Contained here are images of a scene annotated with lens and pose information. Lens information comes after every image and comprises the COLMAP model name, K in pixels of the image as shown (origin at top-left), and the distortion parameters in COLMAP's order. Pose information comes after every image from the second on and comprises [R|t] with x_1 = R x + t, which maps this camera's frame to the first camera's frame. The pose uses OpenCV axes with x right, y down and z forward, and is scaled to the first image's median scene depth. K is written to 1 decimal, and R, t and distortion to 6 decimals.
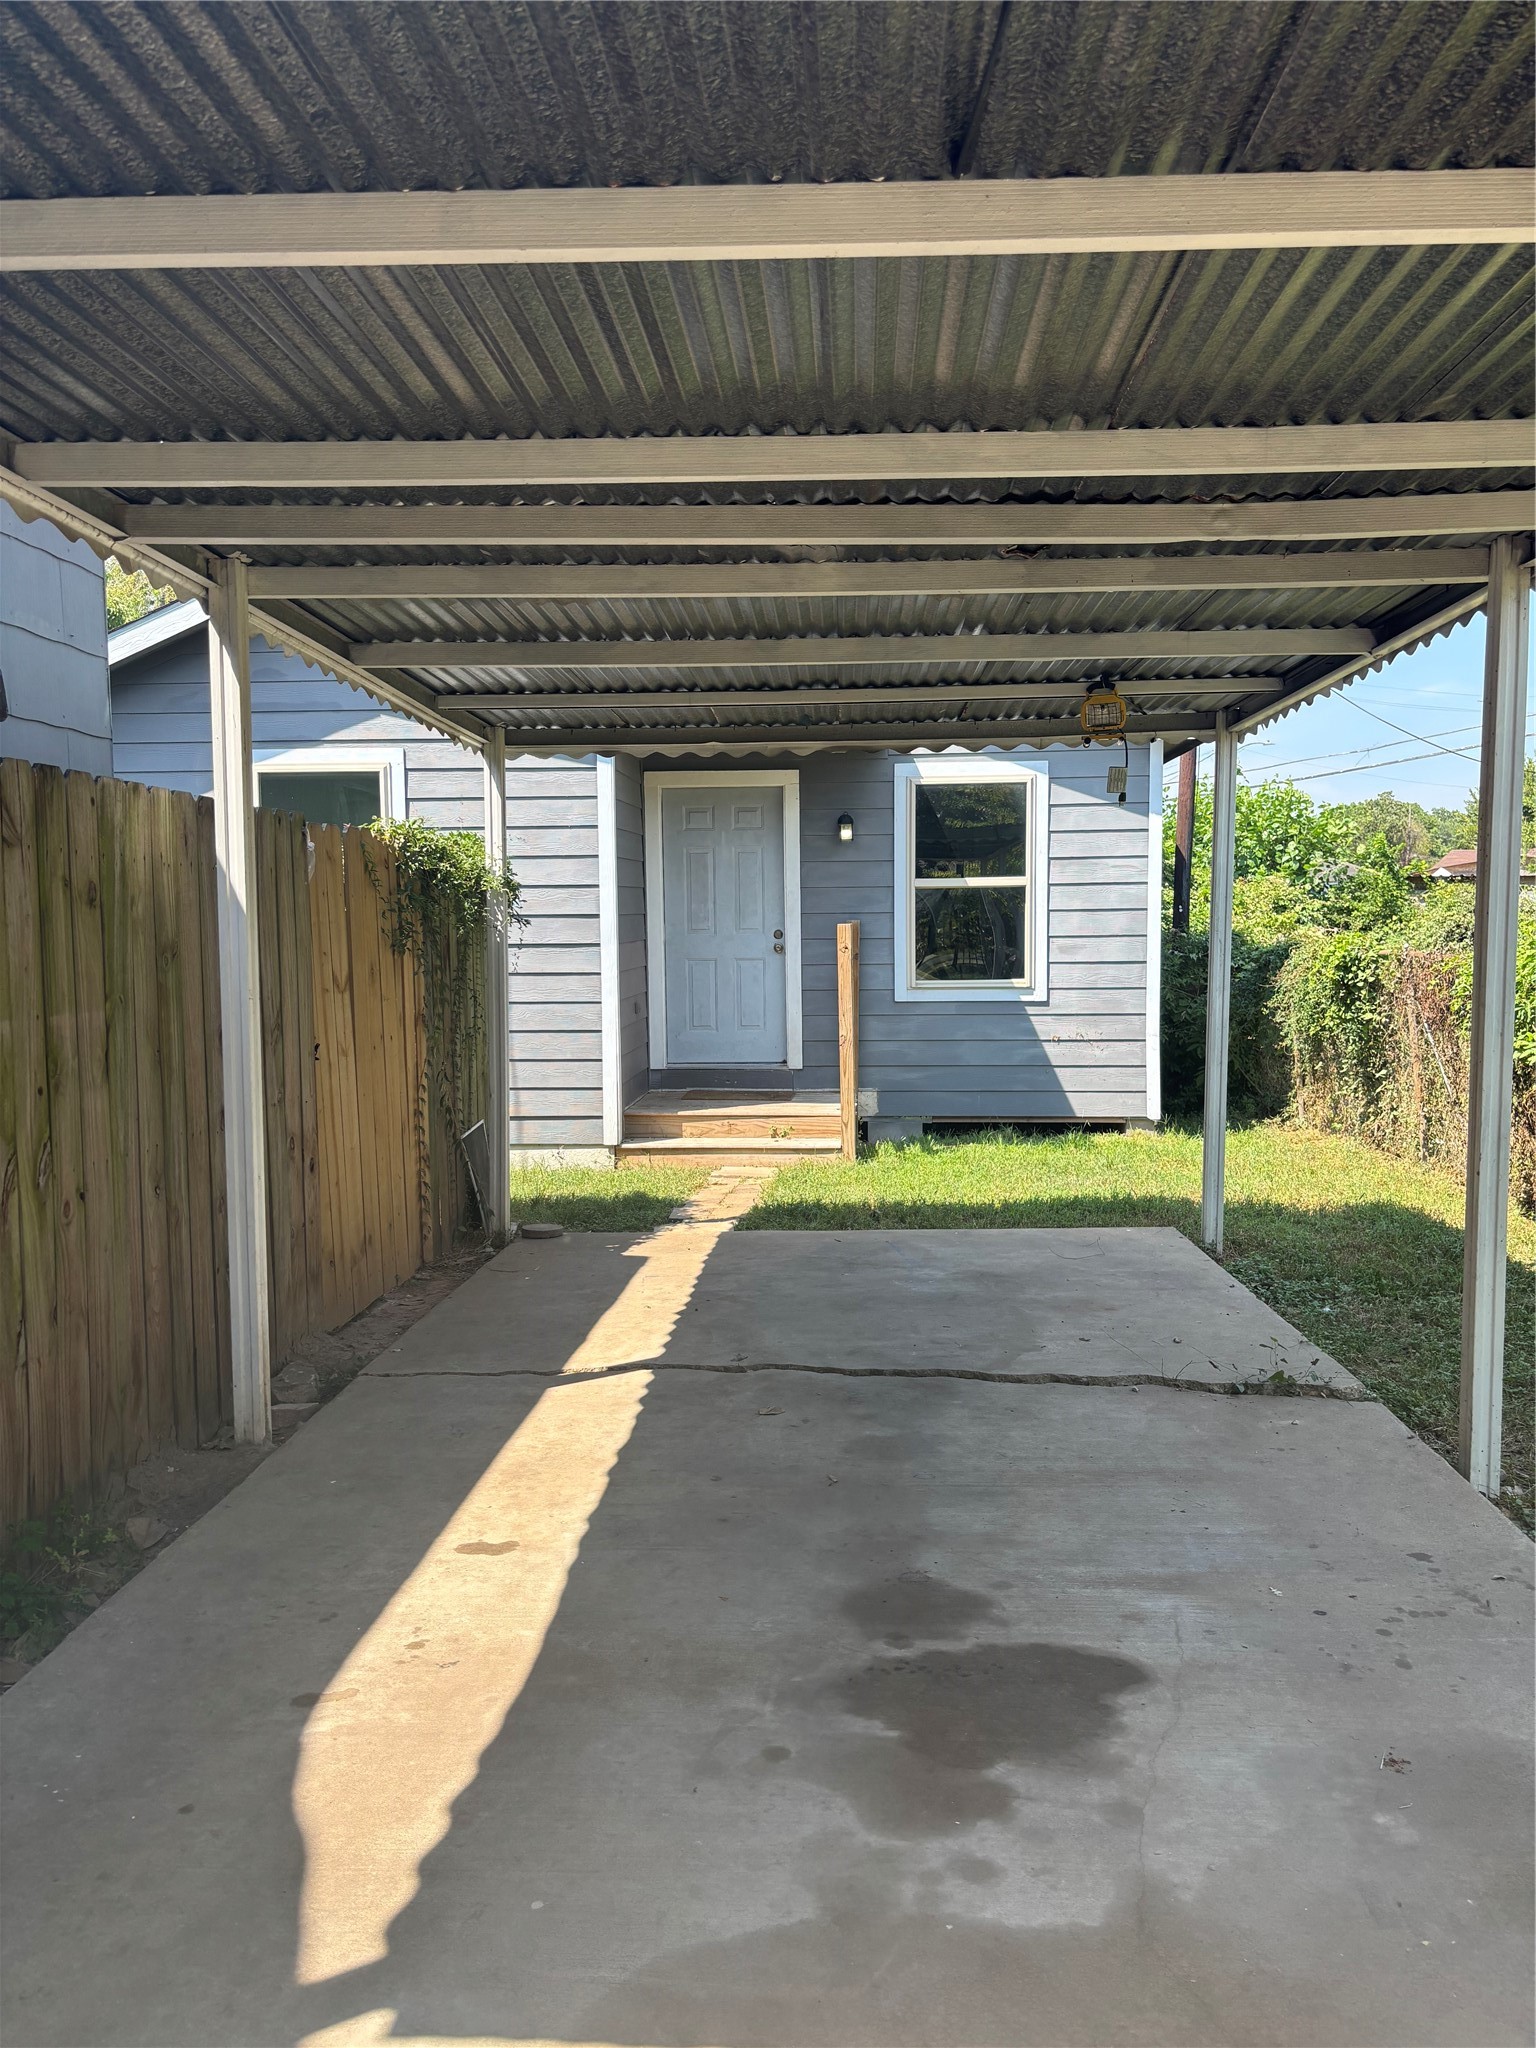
lens RADIAL K [[1531.4, 0, 774.3], [0, 1531.4, 1028.4], [0, 0, 1]] dist [-0.001298, -0.000172]
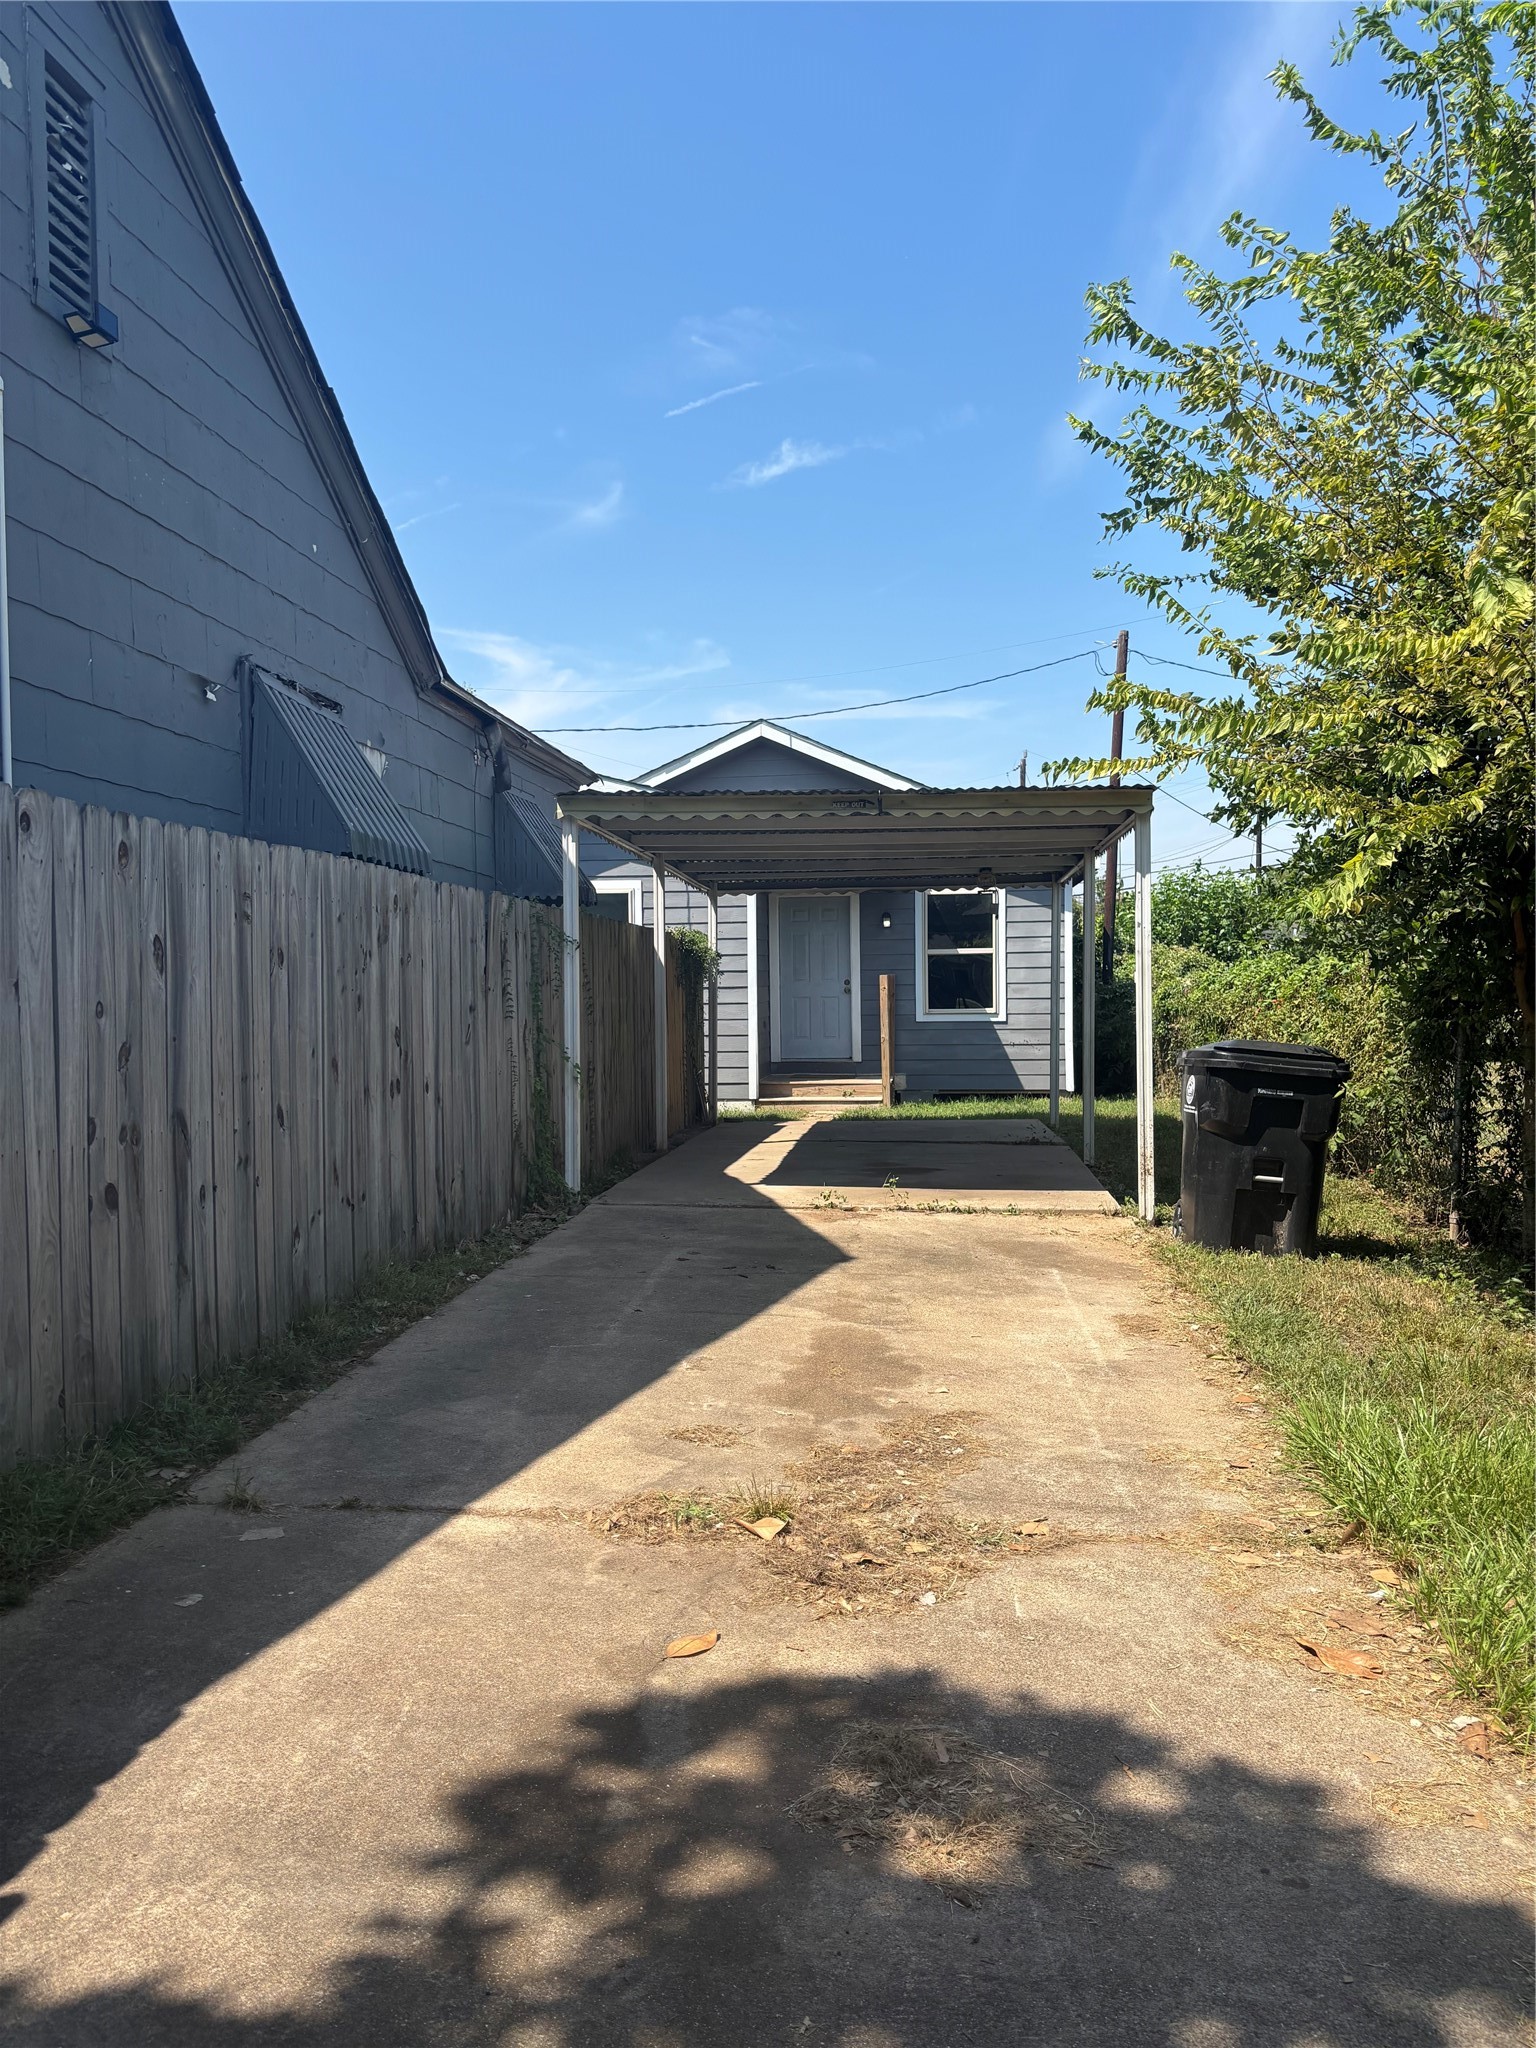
lens RADIAL K [[1531.4, 0, 766.5], [0, 1531.4, 1028.7], [0, 0, 1]] dist [-0.001298, -0.000172]
pose [[0.998528, -0.001667, -0.054208, 0.005685], [-0.000663, 0.999078, -0.042922, 0.064537], [0.054230, 0.042894, 0.997607, -0.717053]]
